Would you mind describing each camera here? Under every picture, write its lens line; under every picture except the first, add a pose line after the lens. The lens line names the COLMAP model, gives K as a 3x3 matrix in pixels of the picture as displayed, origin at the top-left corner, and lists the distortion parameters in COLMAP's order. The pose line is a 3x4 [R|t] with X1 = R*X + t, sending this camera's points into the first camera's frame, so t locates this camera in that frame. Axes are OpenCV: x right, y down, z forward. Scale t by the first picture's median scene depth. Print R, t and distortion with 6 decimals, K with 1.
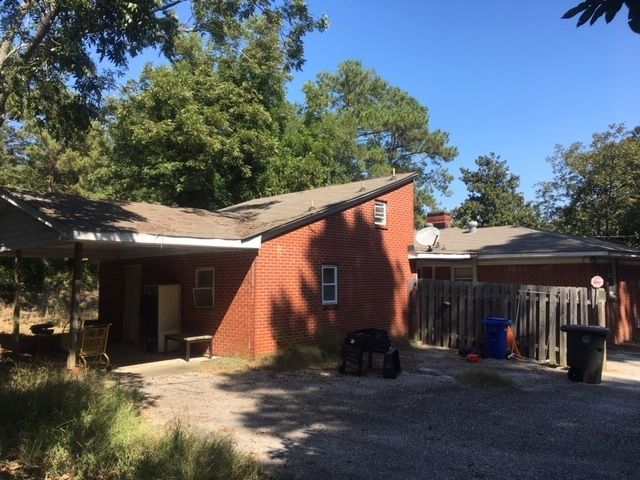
lens RADIAL K [[542.8, 0, 324.2], [0, 542.8, 244.4], [0, 0, 1]] dist [0.063791, -0.077161]
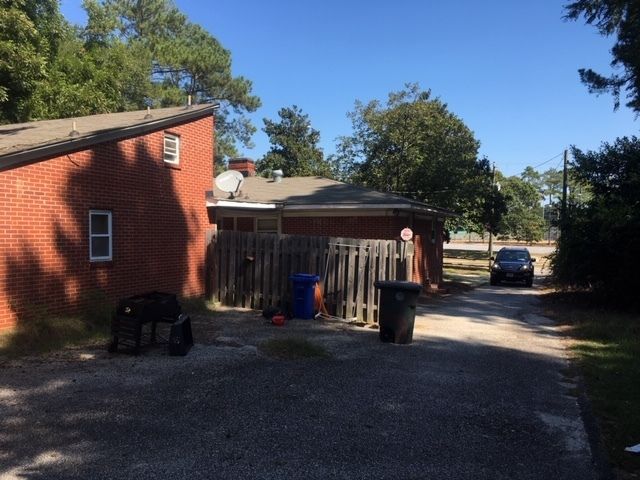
lens RADIAL K [[542.8, 0, 324.2], [0, 542.8, 244.4], [0, 0, 1]] dist [0.063791, -0.077161]
pose [[0.934969, 0.001334, 0.354726, 0.028244], [-0.031159, 0.996437, 0.078379, 0.014344], [-0.353357, -0.084334, 0.931679, 0.152976]]
